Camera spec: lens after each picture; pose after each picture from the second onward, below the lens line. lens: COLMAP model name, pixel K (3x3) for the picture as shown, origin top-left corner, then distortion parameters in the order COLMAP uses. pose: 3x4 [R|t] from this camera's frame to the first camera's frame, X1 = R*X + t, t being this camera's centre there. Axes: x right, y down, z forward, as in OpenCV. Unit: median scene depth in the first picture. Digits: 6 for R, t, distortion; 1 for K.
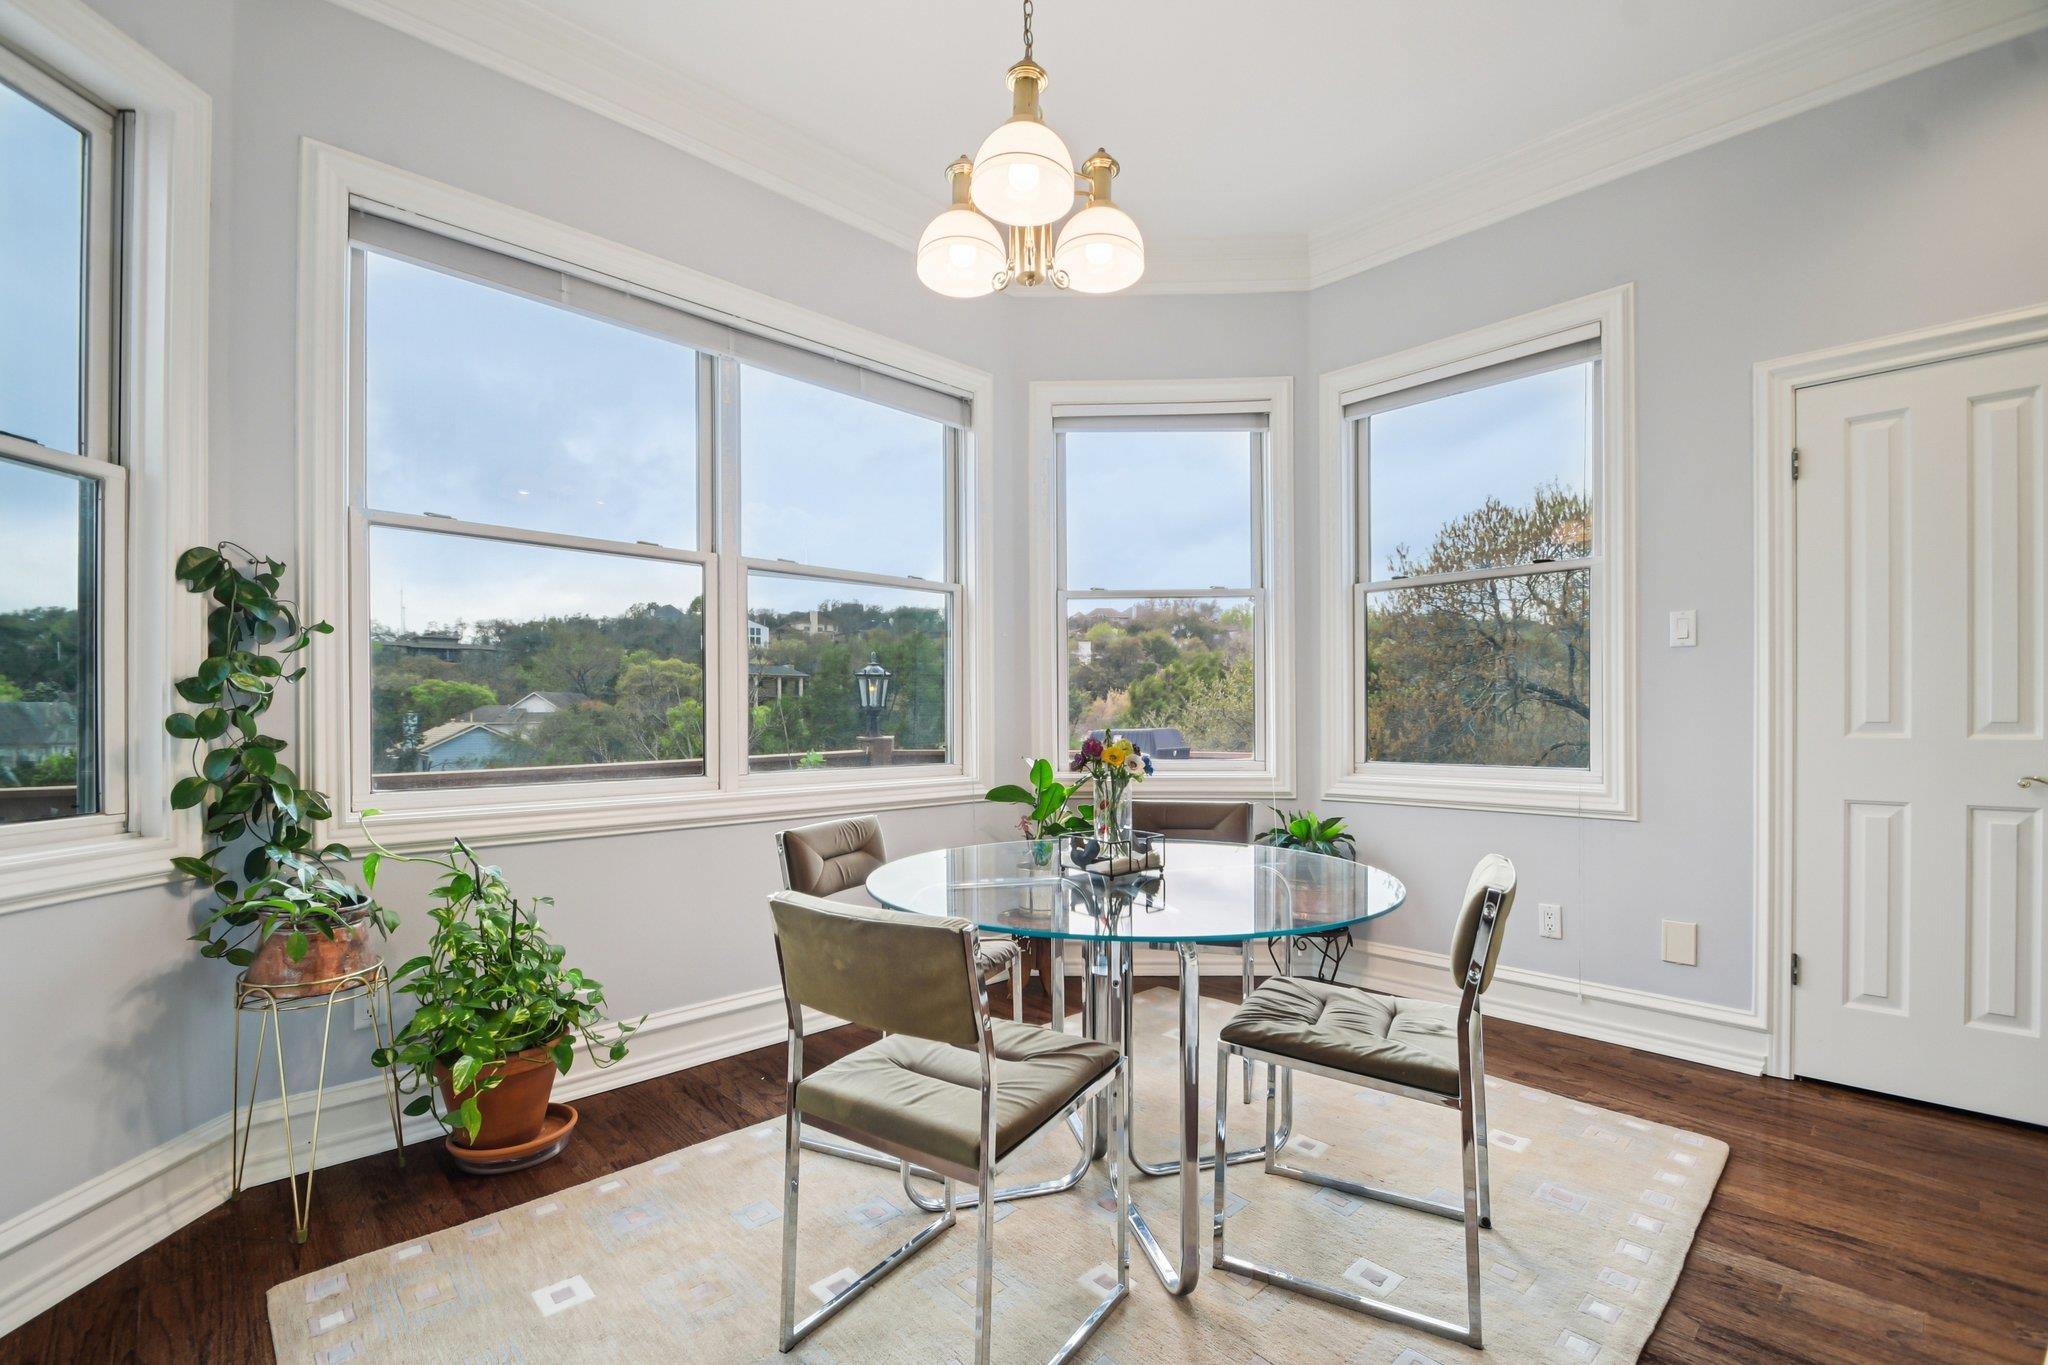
lens RADIAL K [[916.0, 0, 1025.7], [0, 916.0, 717.6], [0, 0, 1]] dist [-0.000576, -0.005844]
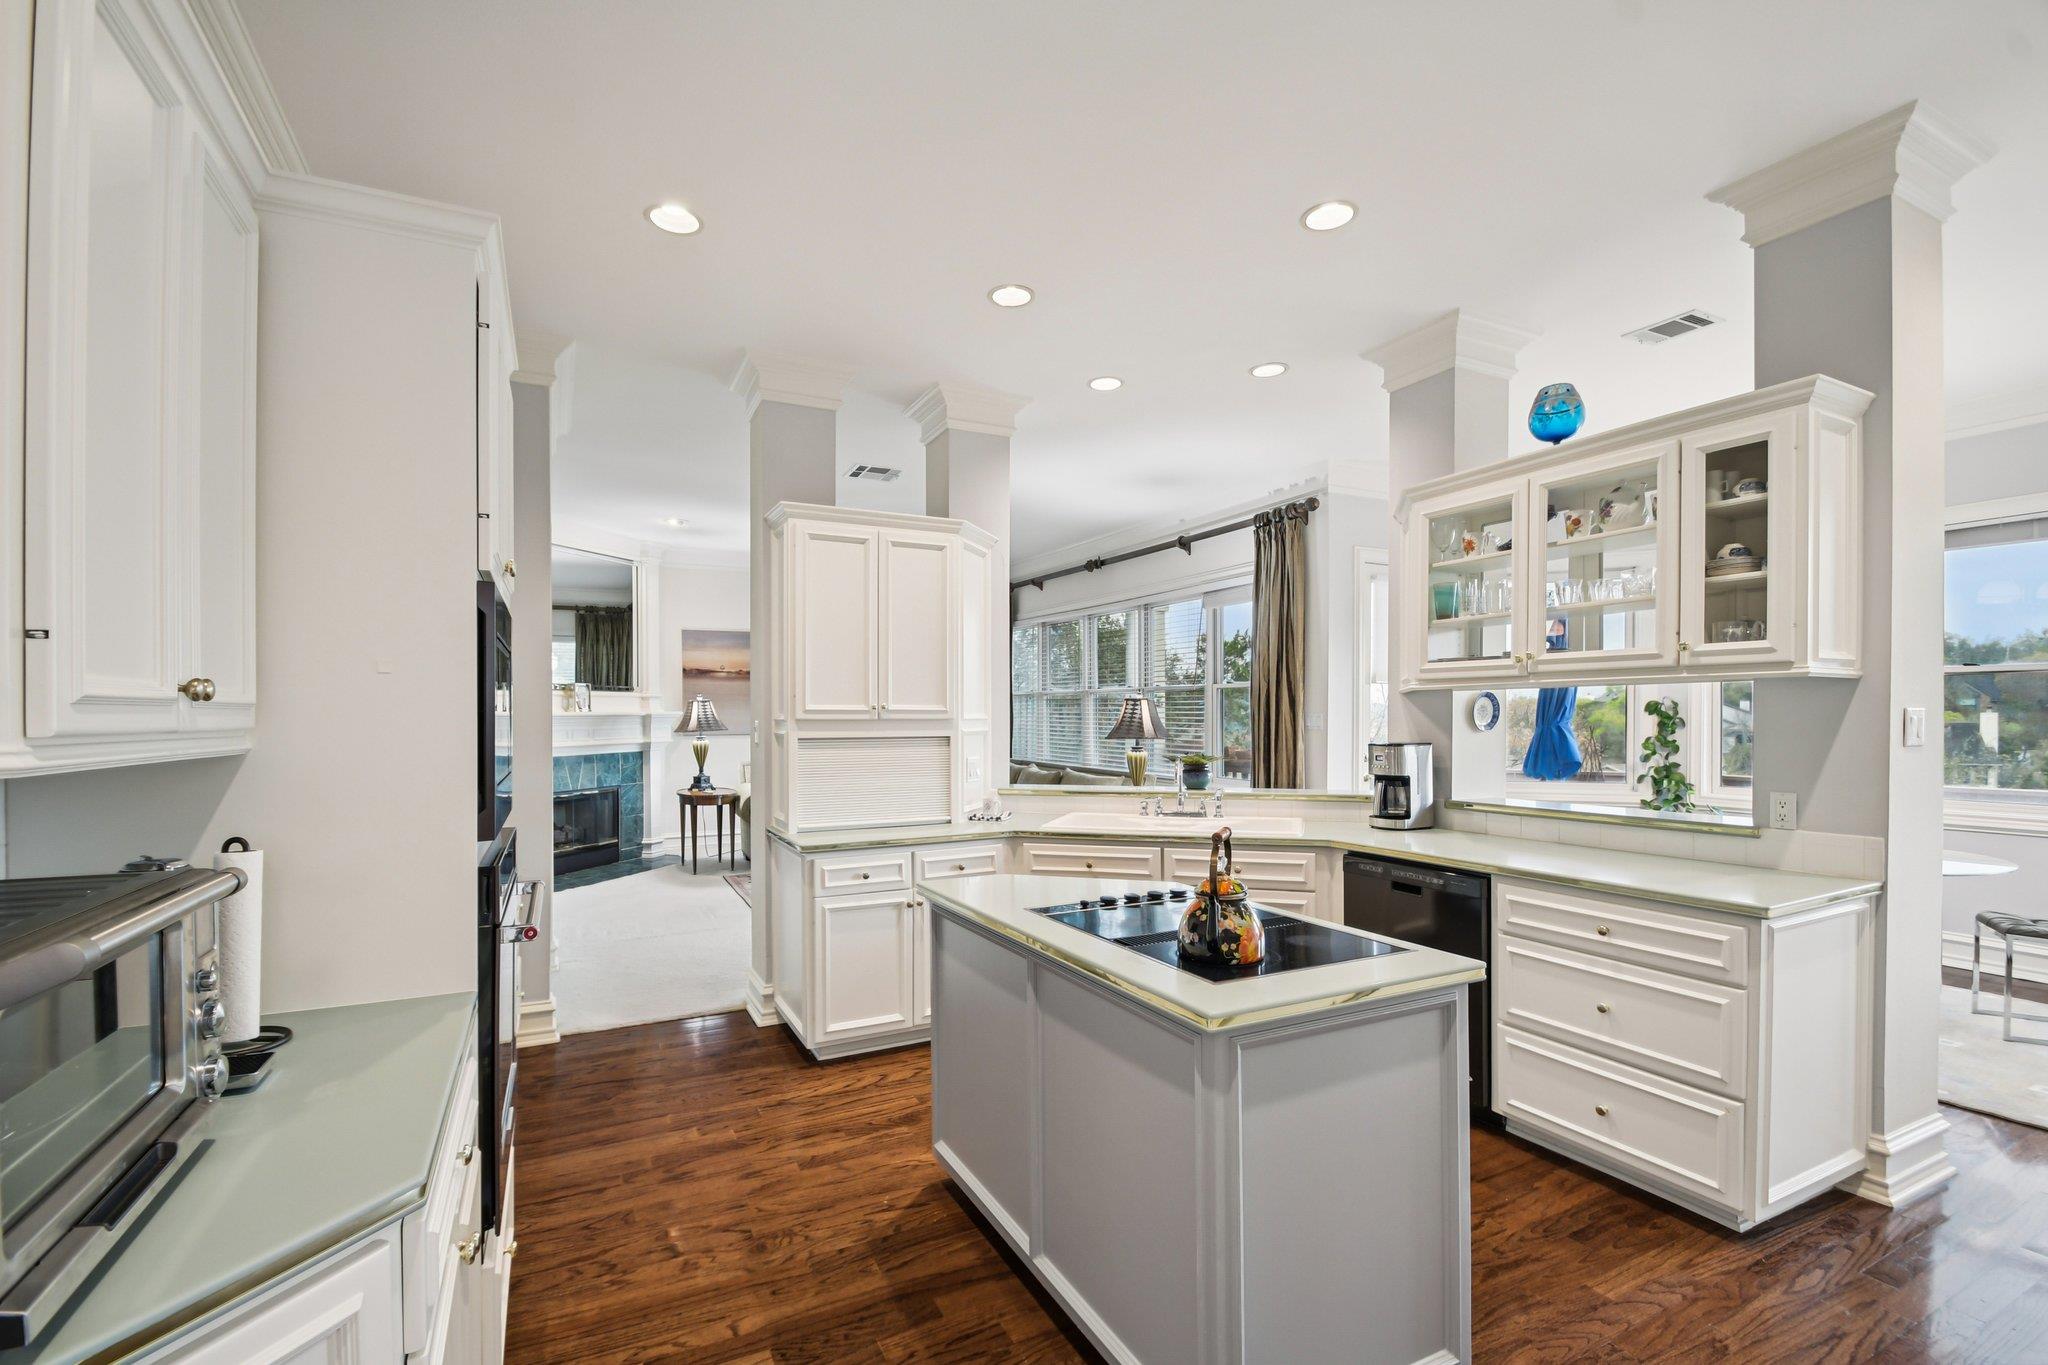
lens RADIAL K [[916.0, 0, 1025.7], [0, 916.0, 717.6], [0, 0, 1]] dist [-0.000576, -0.005844]
pose [[-0.293138, 0.006807, -0.956046, 2.596208], [0.001074, 0.999976, 0.006791, -0.148262], [0.956070, 0.000964, -0.293138, -0.123993]]
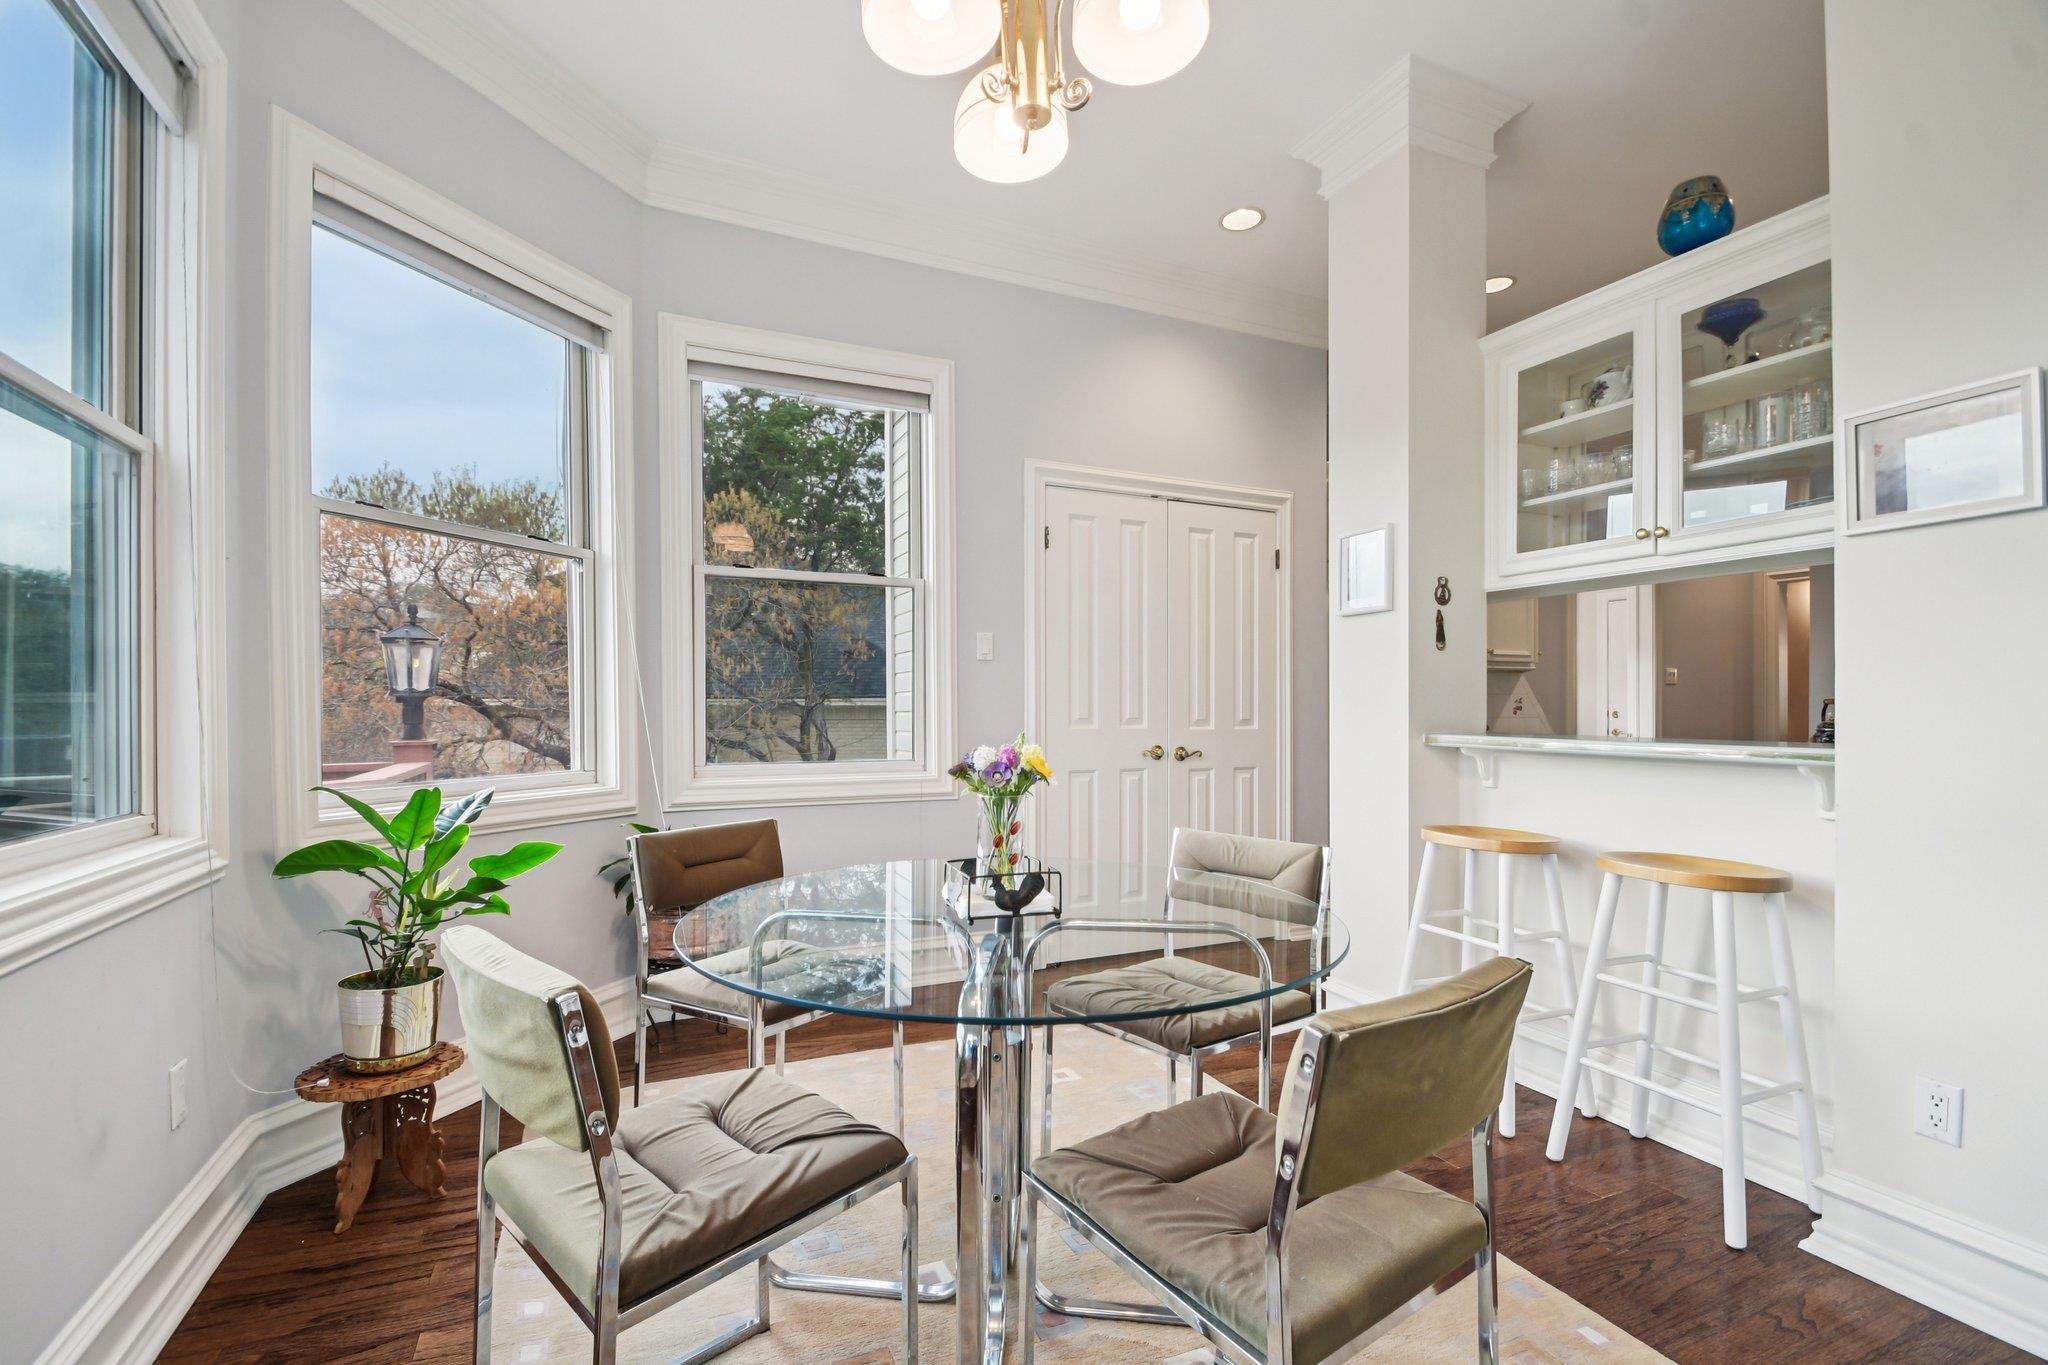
lens RADIAL K [[916.0, 0, 1025.7], [0, 916.0, 717.6], [0, 0, 1]] dist [-0.000576, -0.005844]
pose [[0.332516, -0.001810, 0.943096, -0.655944], [0.000158, 0.999998, 0.001864, 0.001125], [-0.943098, -0.000471, 0.332516, 0.713268]]
